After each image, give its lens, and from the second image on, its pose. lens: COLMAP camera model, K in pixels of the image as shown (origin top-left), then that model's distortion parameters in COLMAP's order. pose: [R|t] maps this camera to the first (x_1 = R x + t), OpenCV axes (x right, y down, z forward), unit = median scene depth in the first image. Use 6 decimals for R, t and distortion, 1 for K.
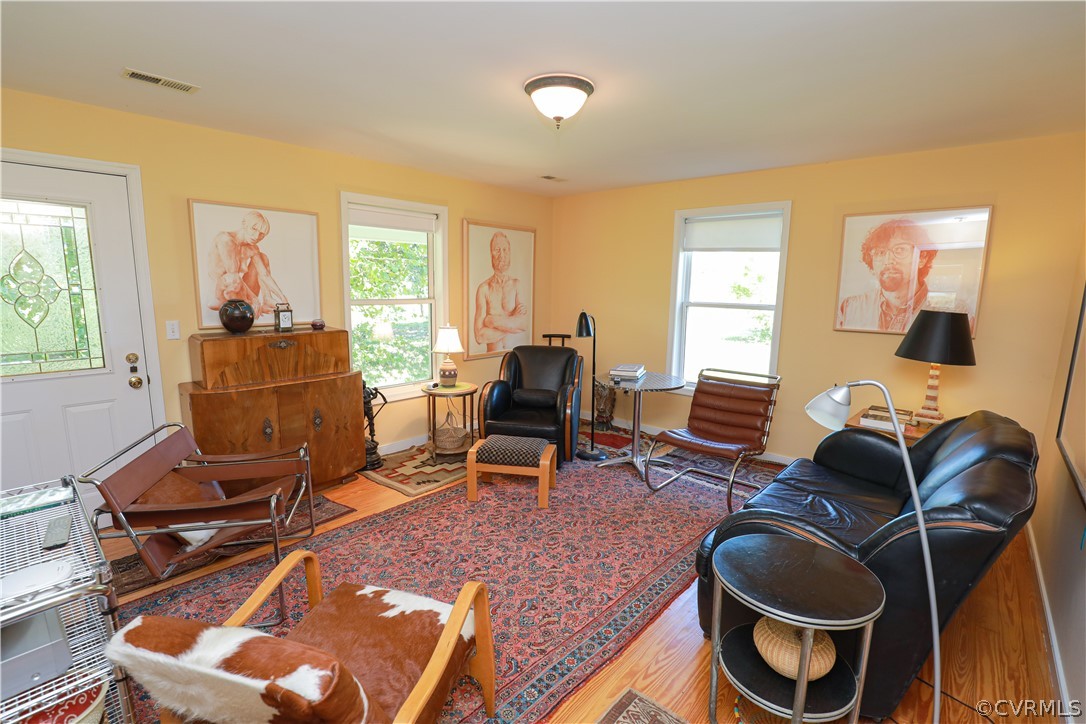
lens RADIAL K [[505.9, 0, 537.0], [0, 505.9, 364.4], [0, 0, 1]] dist [-0.003033, 0.000611]
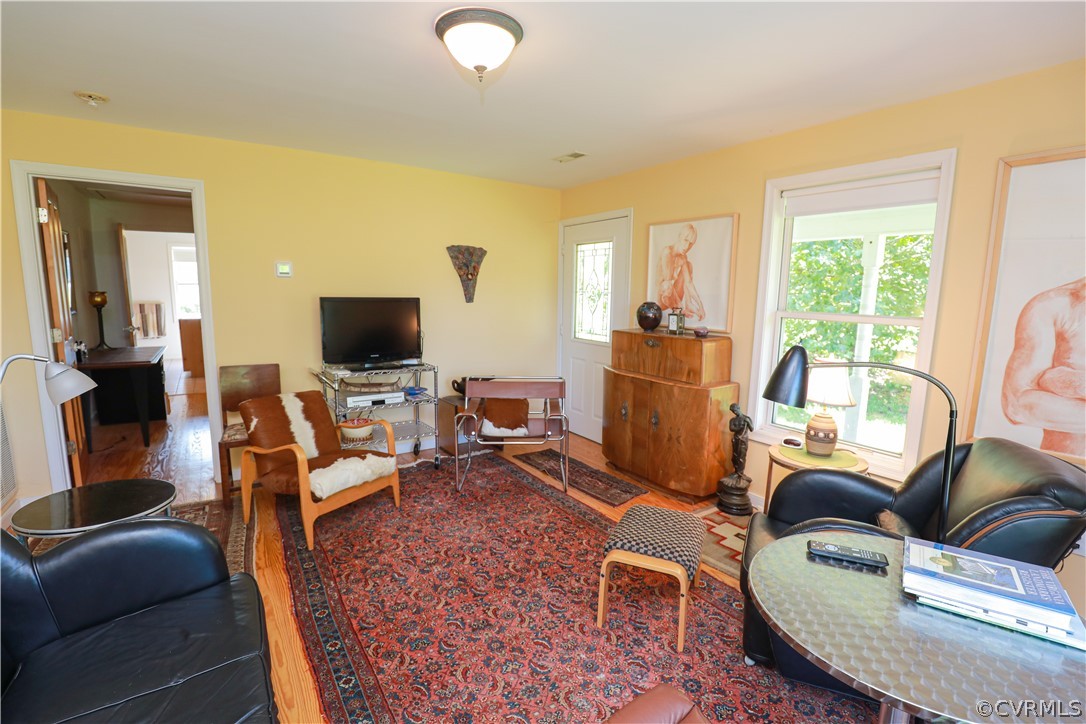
lens RADIAL K [[505.9, 0, 537.0], [0, 505.9, 364.4], [0, 0, 1]] dist [-0.003033, 0.000611]
pose [[-0.240226, 0.131939, -0.961709, 0.612117], [-0.170366, 0.969612, 0.175579, -0.142785], [0.955650, 0.206021, -0.210448, 0.972493]]
